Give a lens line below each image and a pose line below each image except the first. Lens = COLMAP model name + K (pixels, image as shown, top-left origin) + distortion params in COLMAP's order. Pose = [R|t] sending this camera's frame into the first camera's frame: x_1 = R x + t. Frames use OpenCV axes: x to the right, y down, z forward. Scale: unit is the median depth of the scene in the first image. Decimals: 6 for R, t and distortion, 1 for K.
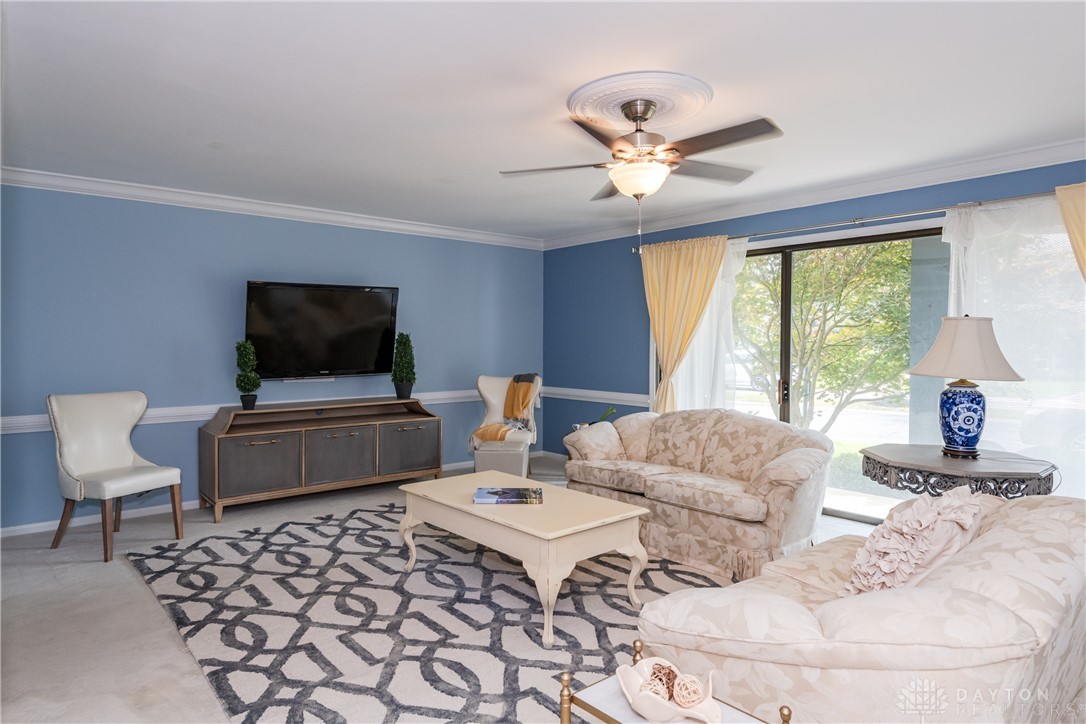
lens RADIAL K [[662.9, 0, 542.0], [0, 662.9, 374.8], [0, 0, 1]] dist [-0.005728, -0.001254]
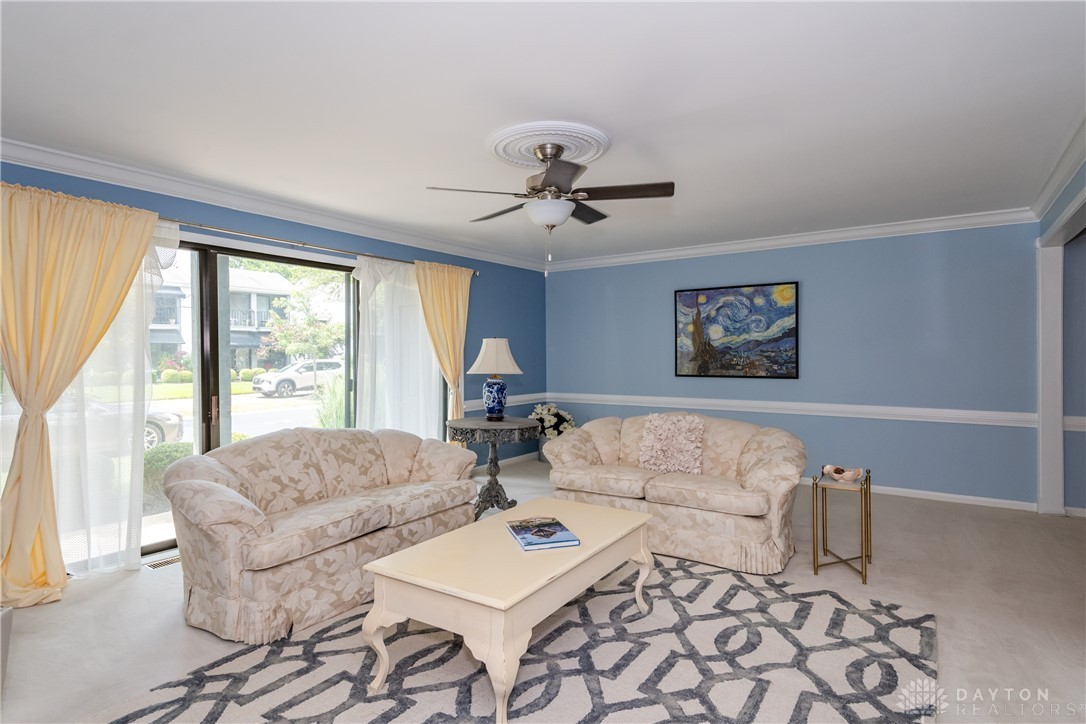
lens RADIAL K [[592.0, 0, 543.0], [0, 592.0, 362.0], [0, 0, 1]] dist [0.005222, 0.000866]
pose [[-0.282904, -0.014161, 0.959044, -0.767689], [0.056443, 0.997912, 0.031385, -0.057043], [-0.957486, 0.063010, -0.281514, 1.188092]]
